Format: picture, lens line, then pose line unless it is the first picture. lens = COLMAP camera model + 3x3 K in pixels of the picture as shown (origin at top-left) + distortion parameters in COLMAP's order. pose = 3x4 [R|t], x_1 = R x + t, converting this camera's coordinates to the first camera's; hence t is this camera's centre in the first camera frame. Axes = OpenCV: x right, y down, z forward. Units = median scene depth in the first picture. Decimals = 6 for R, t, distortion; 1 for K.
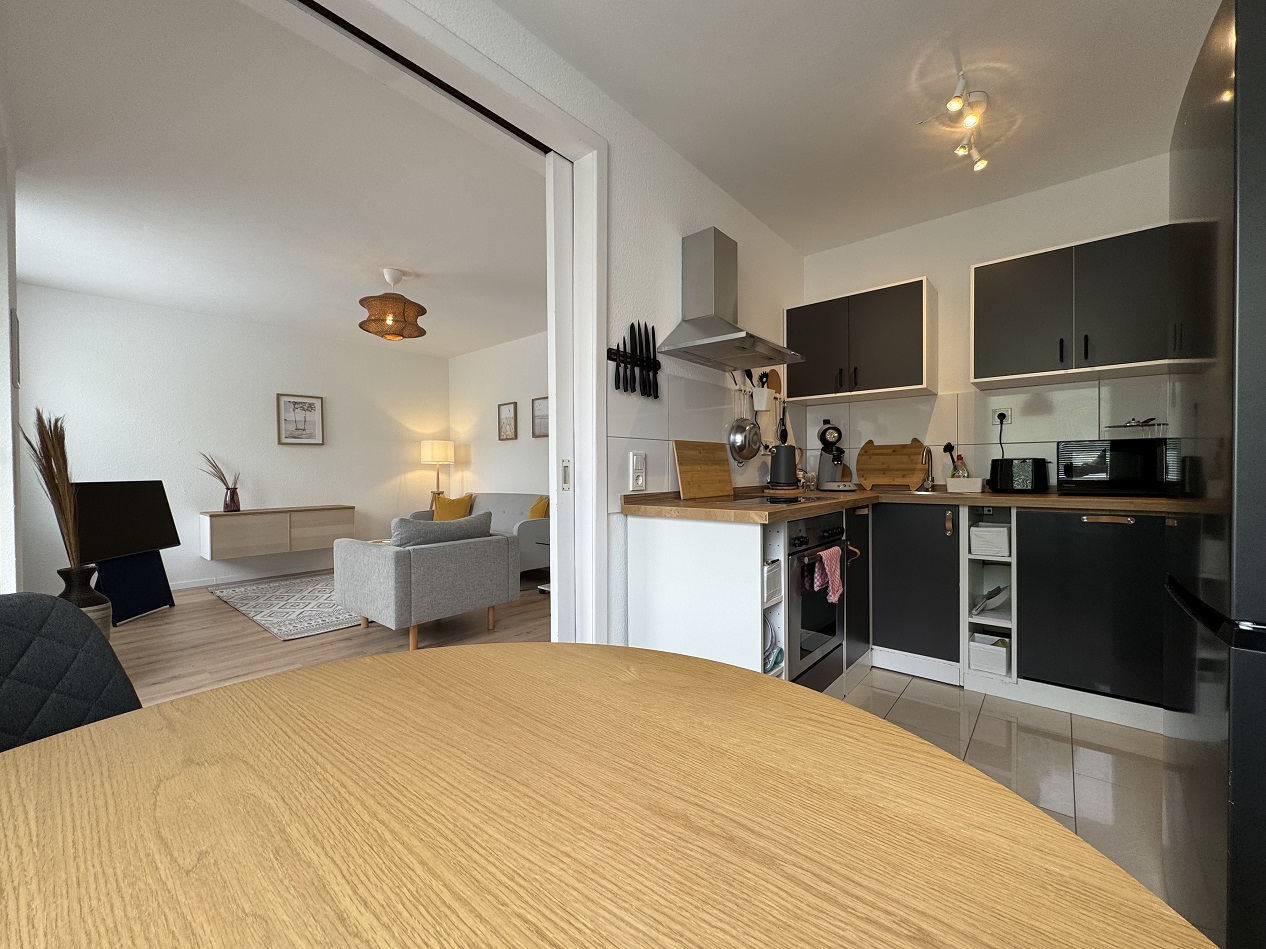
lens RADIAL K [[505.8, 0, 631.7], [0, 505.8, 472.5], [0, 0, 1]] dist [-0.001128, -0.000539]
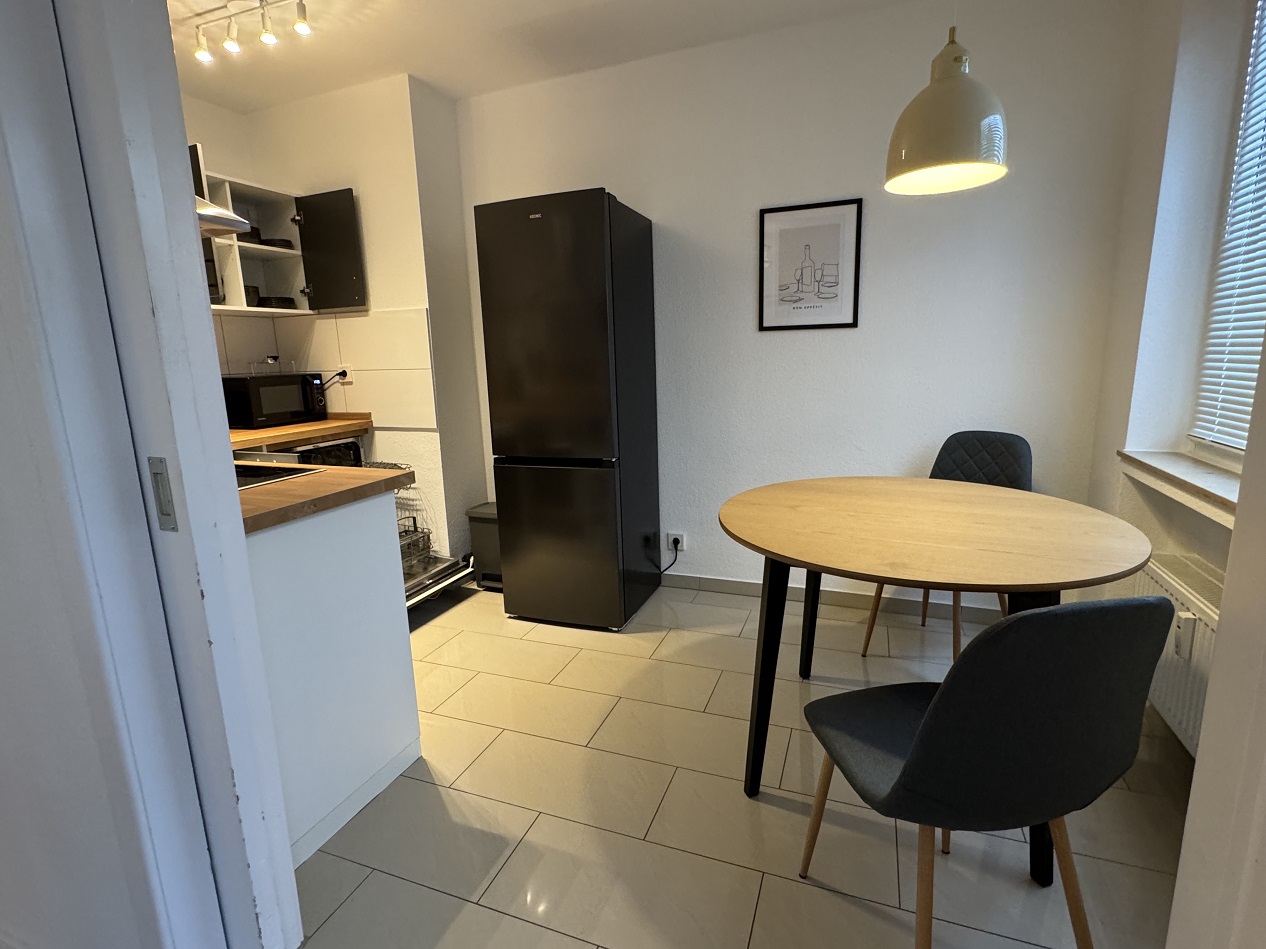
lens RADIAL K [[619.9, 0, 629.6], [0, 619.9, 473.5], [0, 0, 1]] dist [-0.000179, -0.000456]
pose [[-0.325227, -0.167272, 0.930724, -0.574006], [0.037068, 0.981219, 0.189300, -0.073463], [-0.944909, 0.096065, -0.312919, 0.629784]]
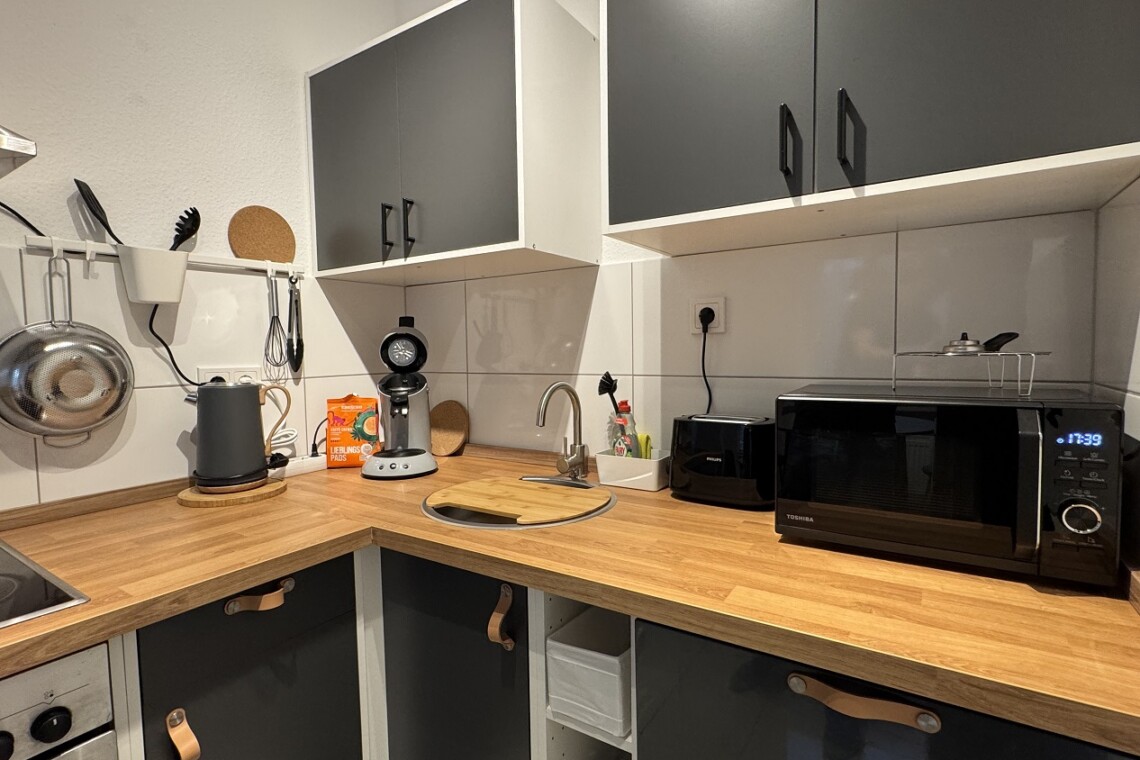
lens RADIAL K [[553.6, 0, 570.0], [0, 553.6, 380.0], [0, 0, 1]] dist [-0.000155, 0.000146]
pose [[0.991760, -0.018781, 0.126729, 0.598765], [0.012230, 0.998558, 0.052275, -0.088783], [-0.127528, -0.050294, 0.990559, 0.578245]]
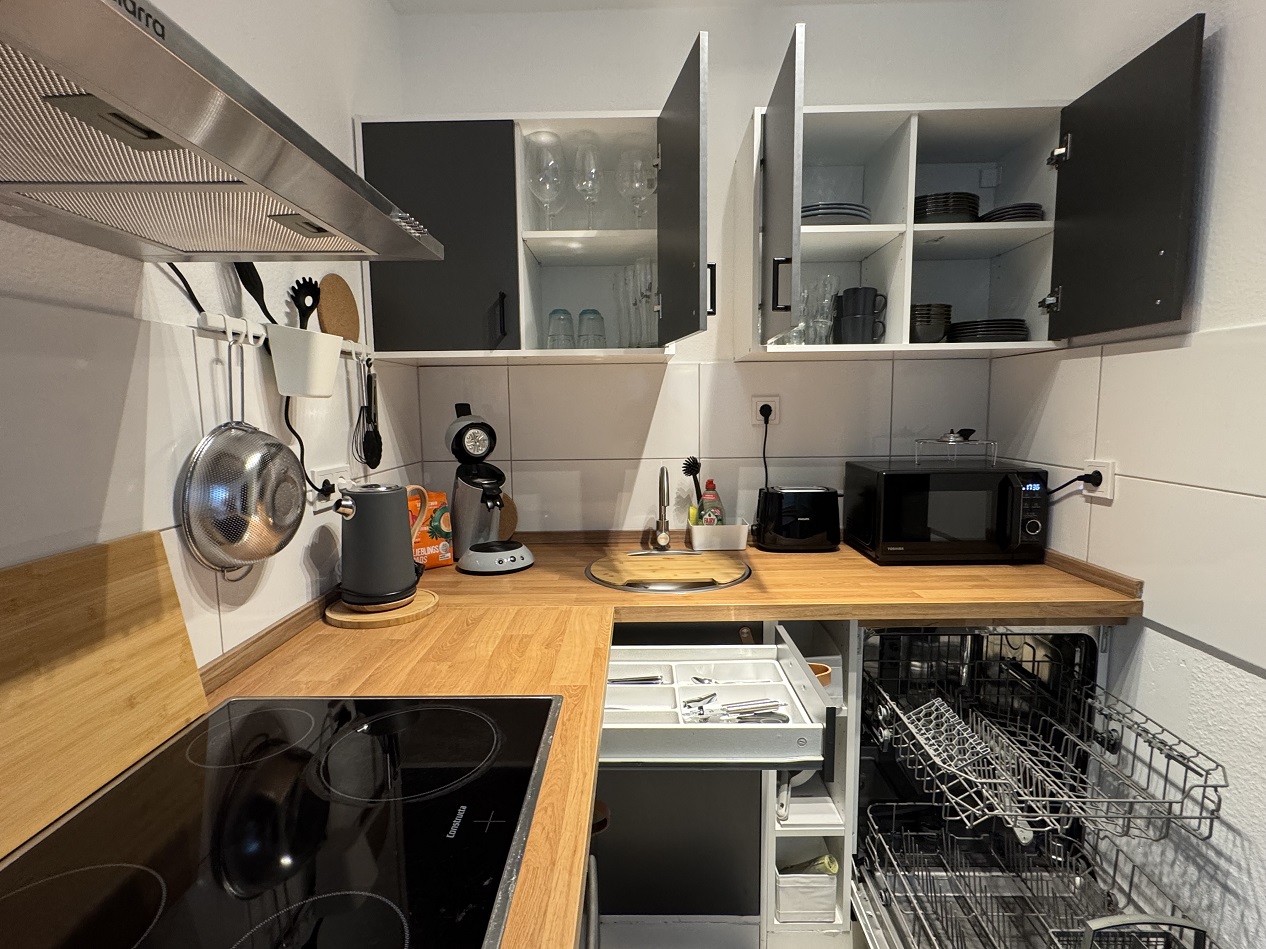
lens RADIAL K [[619.9, 0, 629.6], [0, 619.9, 473.5], [0, 0, 1]] dist [-0.000179, -0.000456]
pose [[0.766101, -0.075467, 0.638274, 0.175036], [0.011458, 0.994528, 0.103836, -0.124775], [-0.642618, -0.072235, 0.762774, 0.608437]]
